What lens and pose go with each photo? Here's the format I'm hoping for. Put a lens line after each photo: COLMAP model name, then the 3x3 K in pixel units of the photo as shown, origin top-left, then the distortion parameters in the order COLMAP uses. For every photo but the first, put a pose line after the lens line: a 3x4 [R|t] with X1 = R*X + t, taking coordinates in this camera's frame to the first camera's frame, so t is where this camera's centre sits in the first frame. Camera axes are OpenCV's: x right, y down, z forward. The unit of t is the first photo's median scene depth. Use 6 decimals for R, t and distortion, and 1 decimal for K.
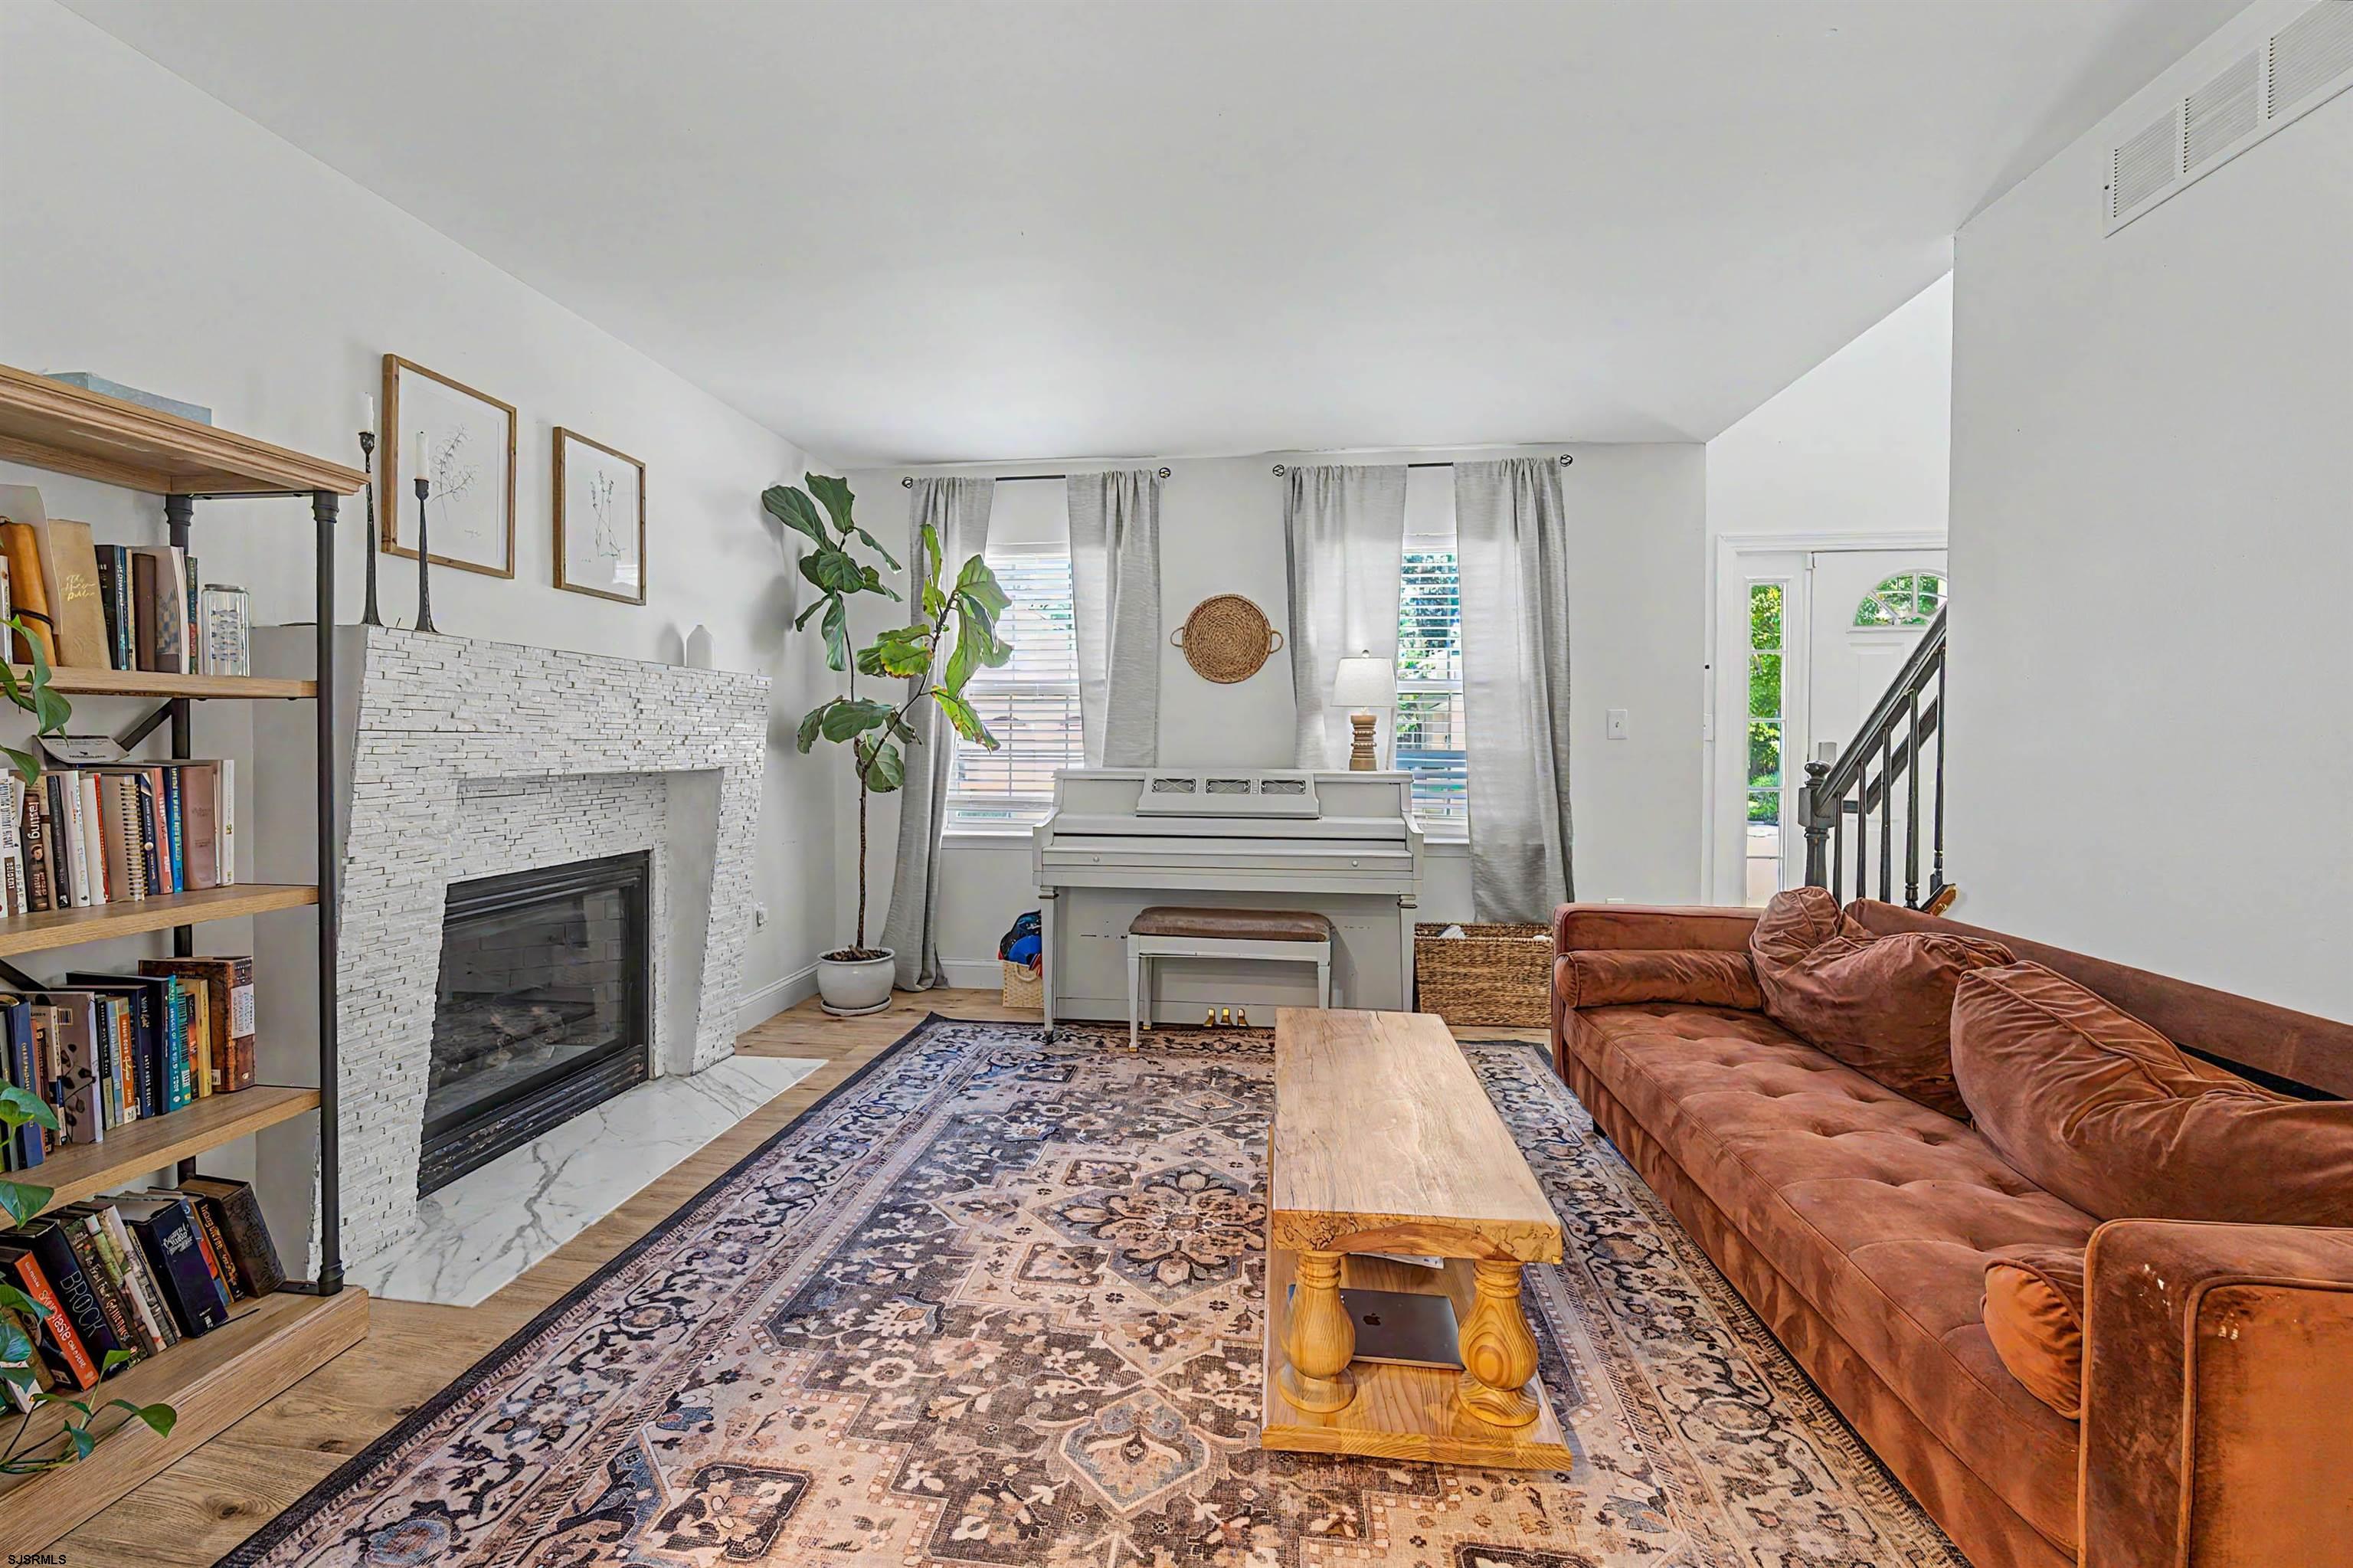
lens RADIAL K [[935.7, 0, 1168.9], [0, 935.7, 771.8], [0, 0, 1]] dist [-0.009600, -0.000631]
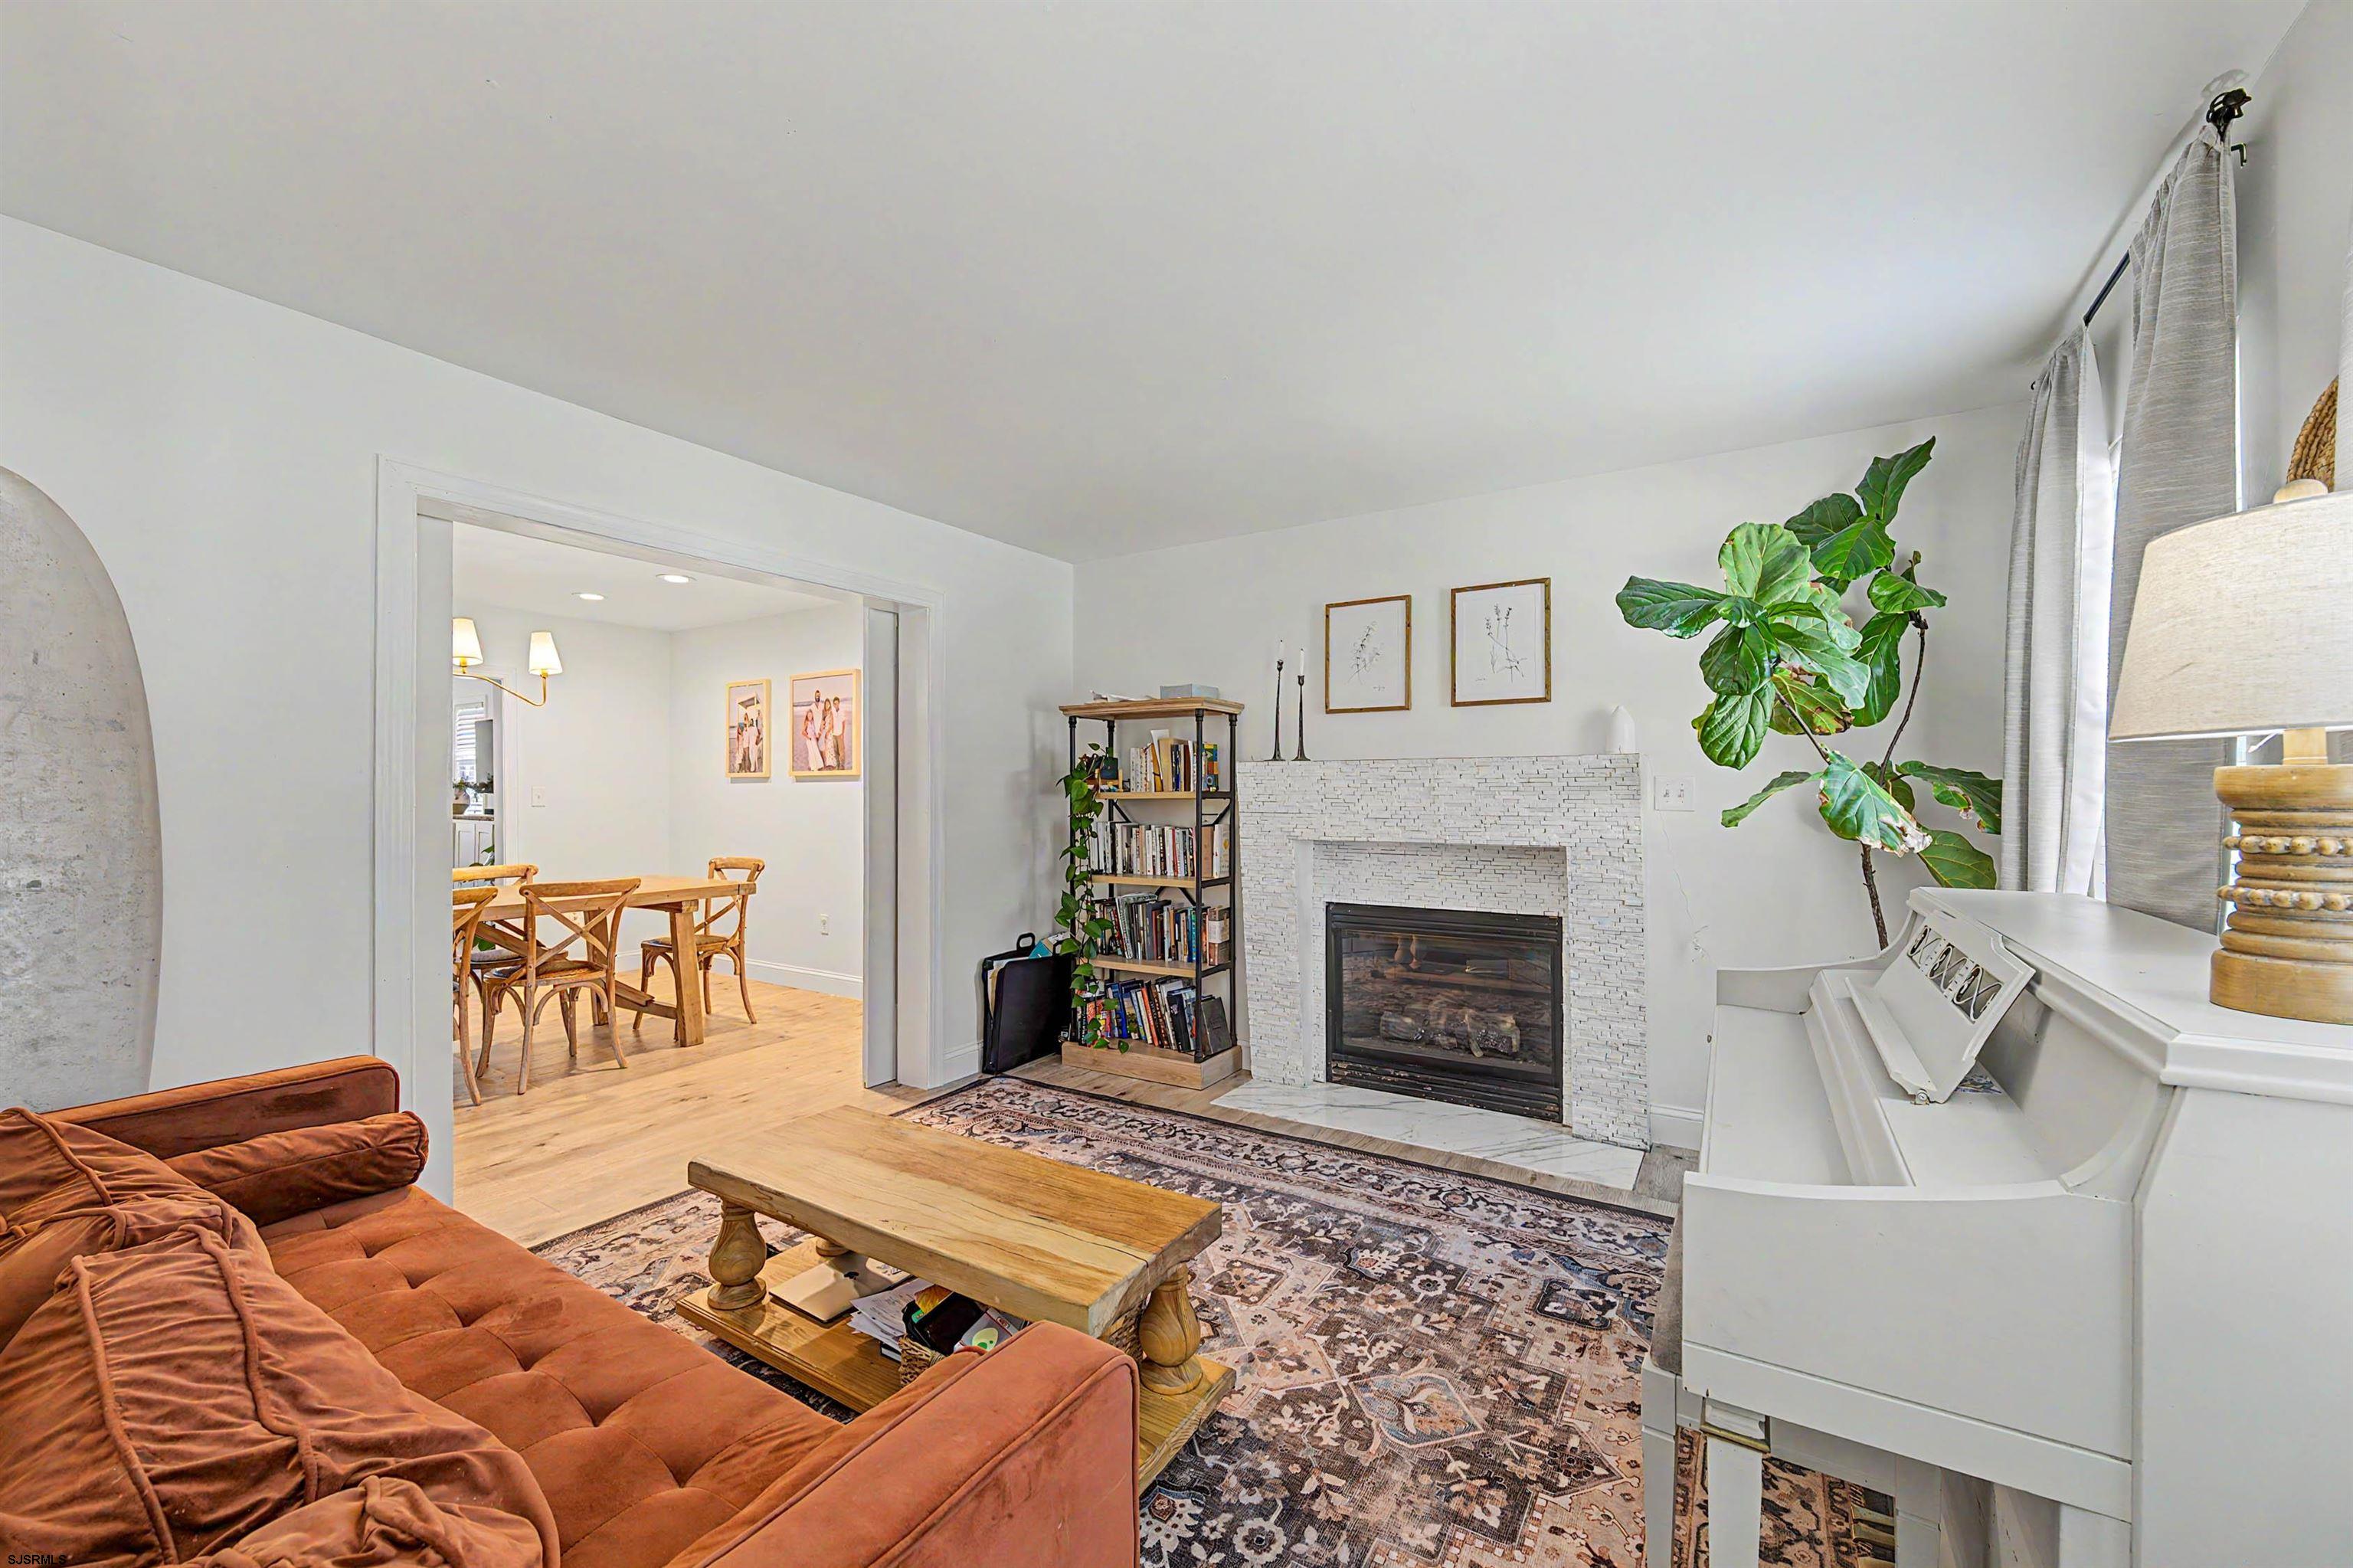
lens RADIAL K [[935.7, 0, 1170.6], [0, 935.7, 781.6], [0, 0, 1]] dist [-0.009600, -0.000631]
pose [[-0.425983, -0.015952, -0.904590, 0.667458], [-0.028708, 0.999579, -0.004108, -0.061059], [0.904276, 0.024219, -0.426262, 1.060306]]
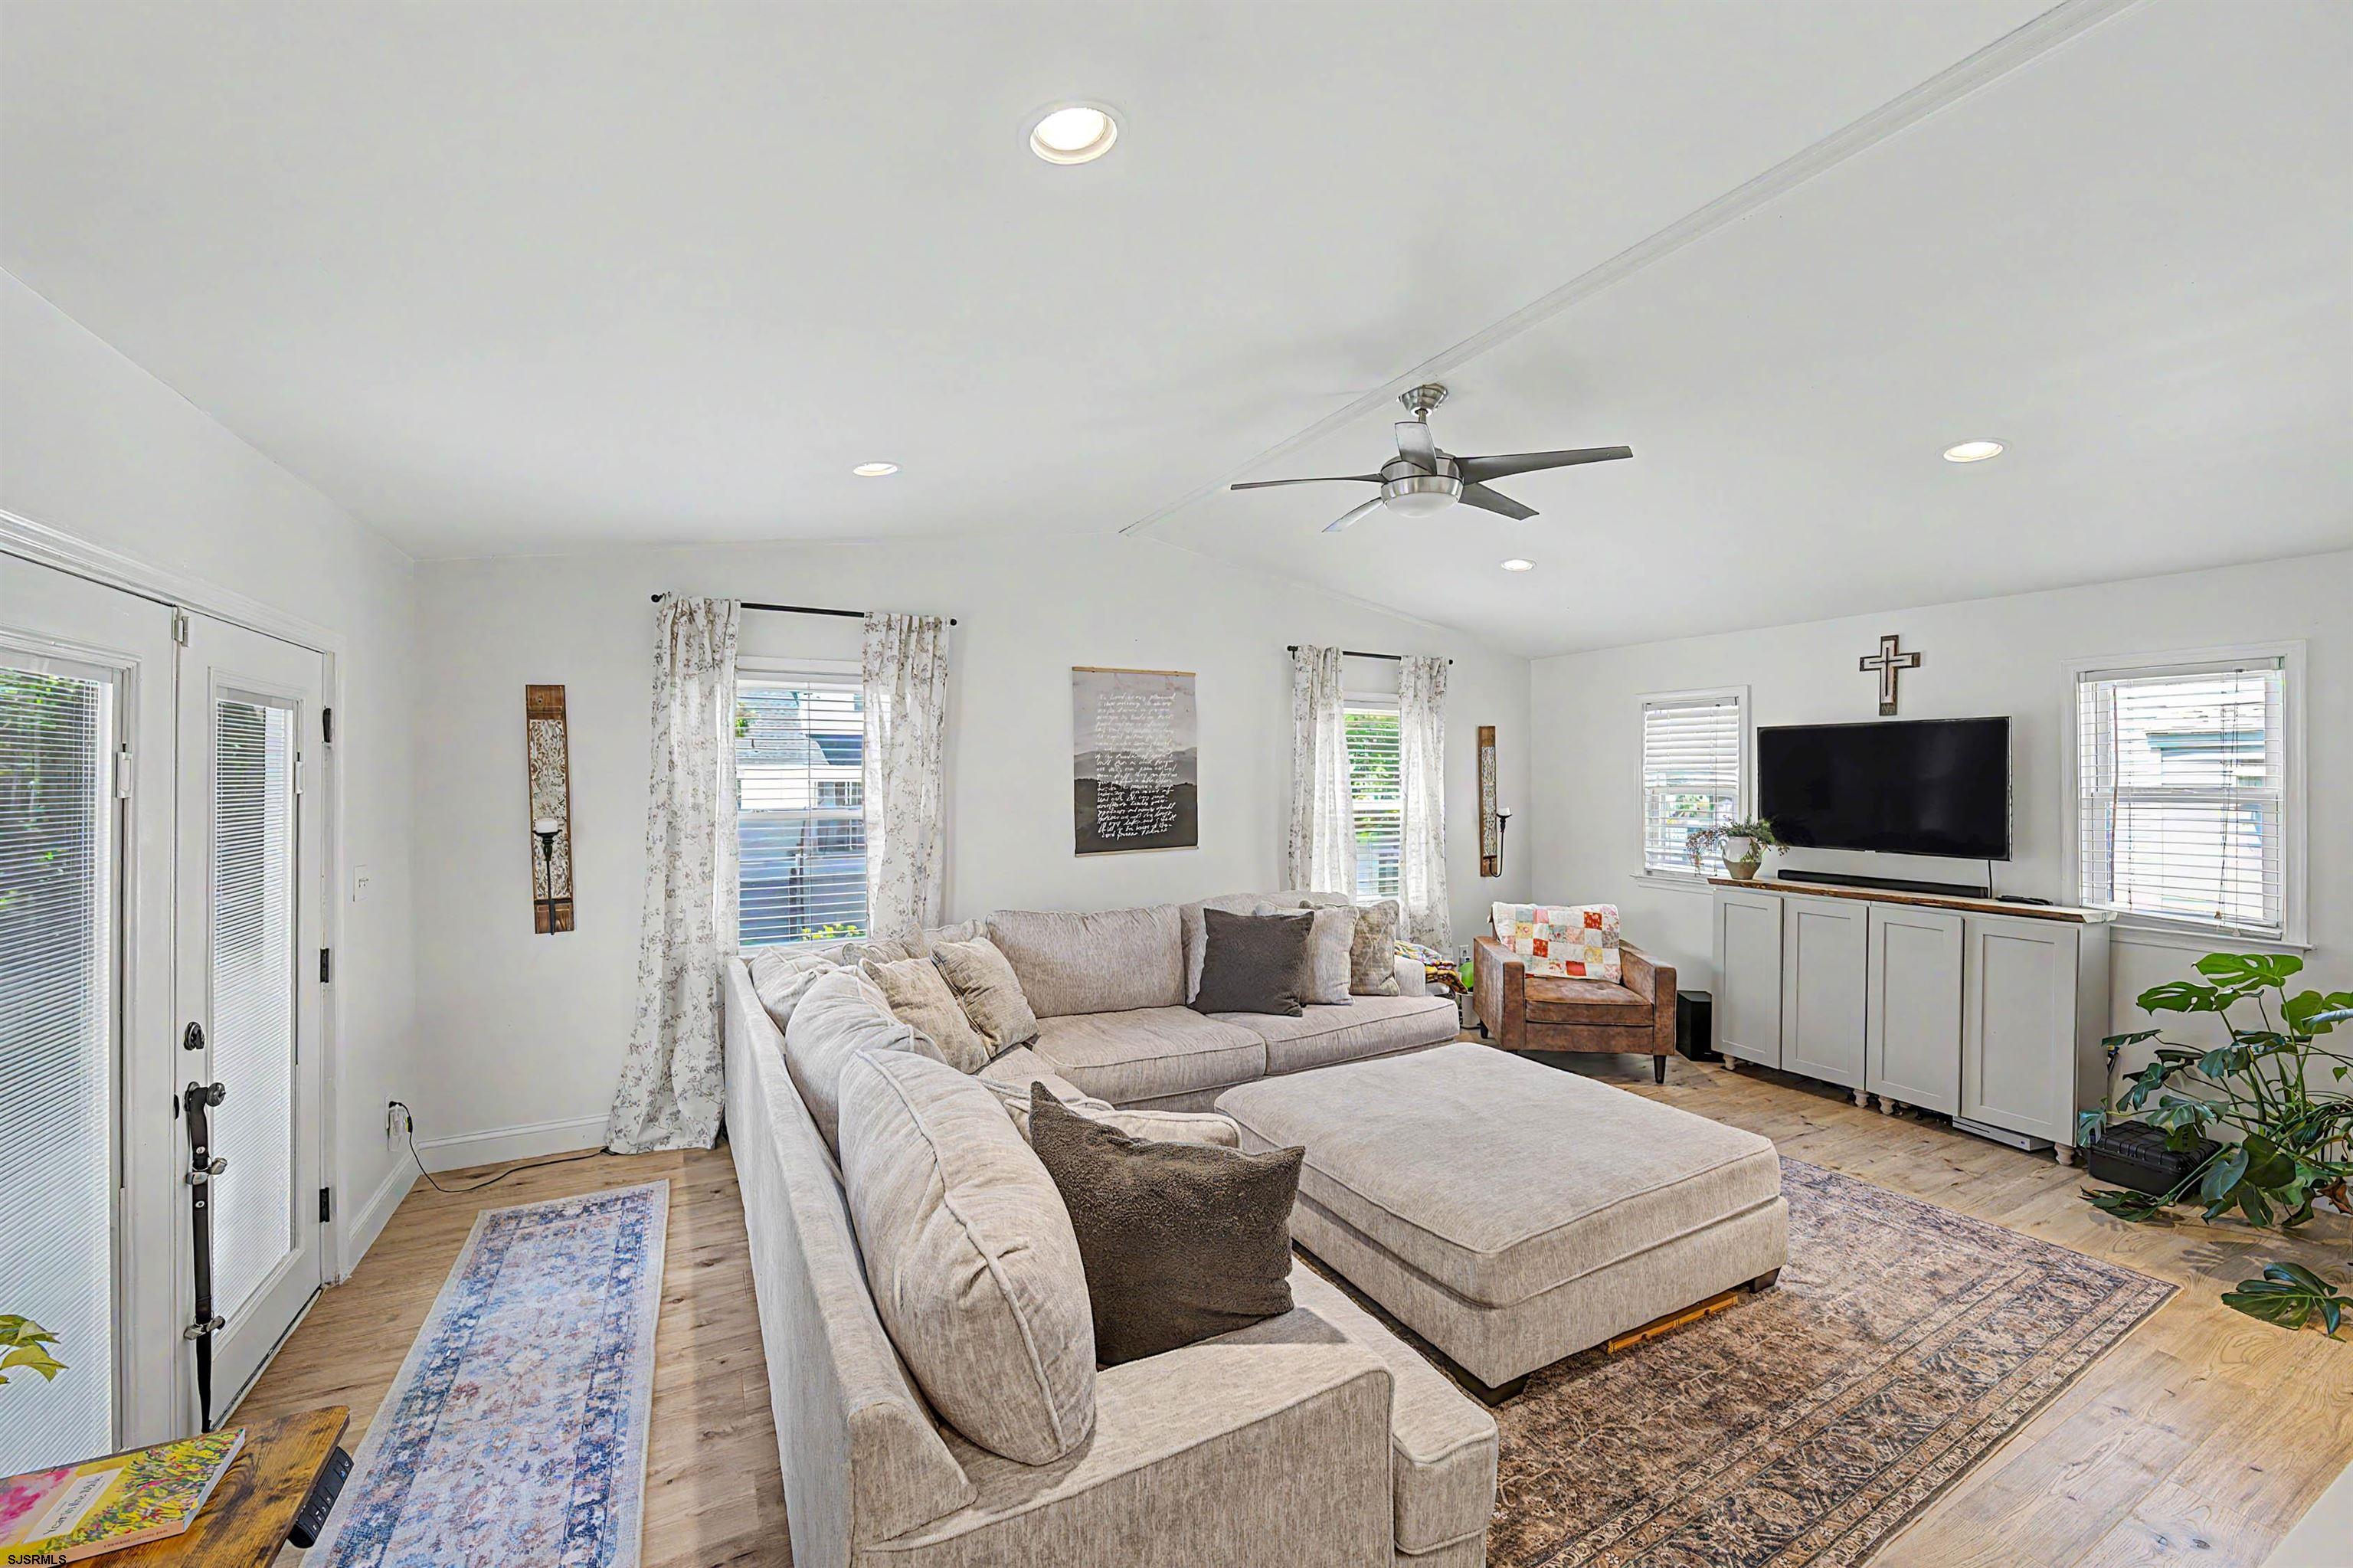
lens RADIAL K [[935.7, 0, 1183.6], [0, 935.7, 781.7], [0, 0, 1]] dist [-0.009600, -0.000631]
pose [[-0.814634, -0.003350, -0.579965, 0.902860], [-0.020012, 0.999550, 0.022337, -0.107163], [0.579630, 0.029802, -0.814335, -1.076637]]
